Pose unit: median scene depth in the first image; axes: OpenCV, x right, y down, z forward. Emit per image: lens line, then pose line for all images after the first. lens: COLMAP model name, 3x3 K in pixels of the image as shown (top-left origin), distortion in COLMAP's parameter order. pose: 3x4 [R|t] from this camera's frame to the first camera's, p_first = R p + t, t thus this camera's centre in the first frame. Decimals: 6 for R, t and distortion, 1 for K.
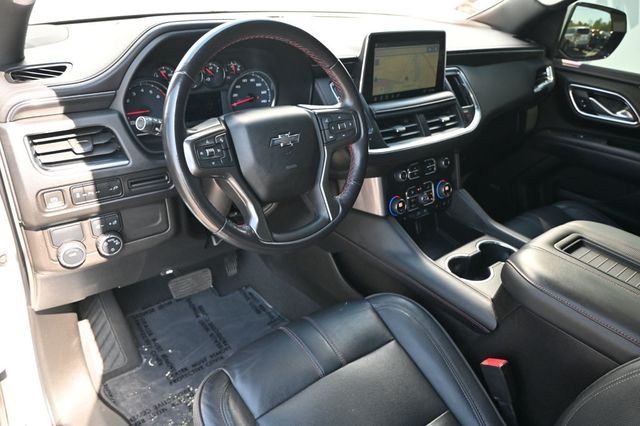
lens RADIAL K [[453.2, 0, 317.8], [0, 453.2, 209.3], [0, 0, 1]] dist [-0.010179, -0.004183]
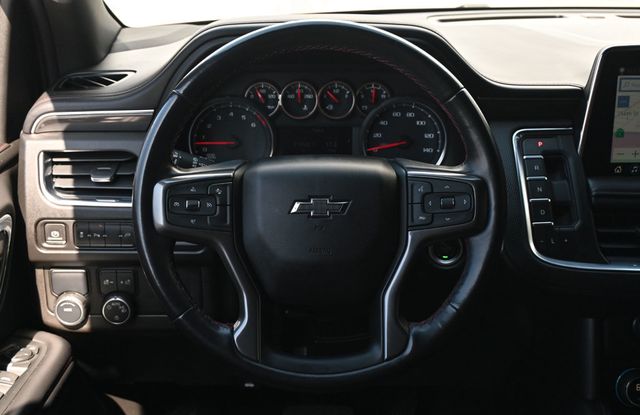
lens RADIAL K [[779.6, 0, 315.7], [0, 779.6, 202.0], [0, 0, 1]] dist [-0.014821, 0.000000]
pose [[0.785738, 0.148326, -0.600512, 0.411171], [-0.244671, 0.966175, -0.081495, -0.052848], [0.568112, 0.210962, 0.795452, 0.108826]]
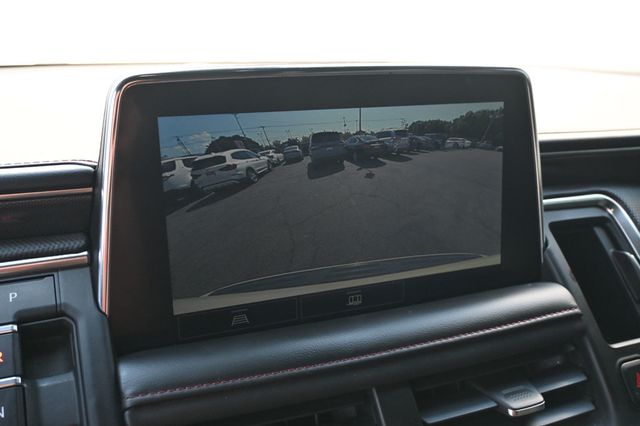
lens RADIAL K [[654.9, 0, 318.4], [0, 654.9, 211.9], [0, 0, 1]] dist [-0.009397, 0.000000]
pose [[0.958331, 0.017586, -0.285120, 0.309263], [-0.081676, 0.973304, -0.214496, -0.243005], [0.273736, 0.228845, 0.934183, 0.691917]]
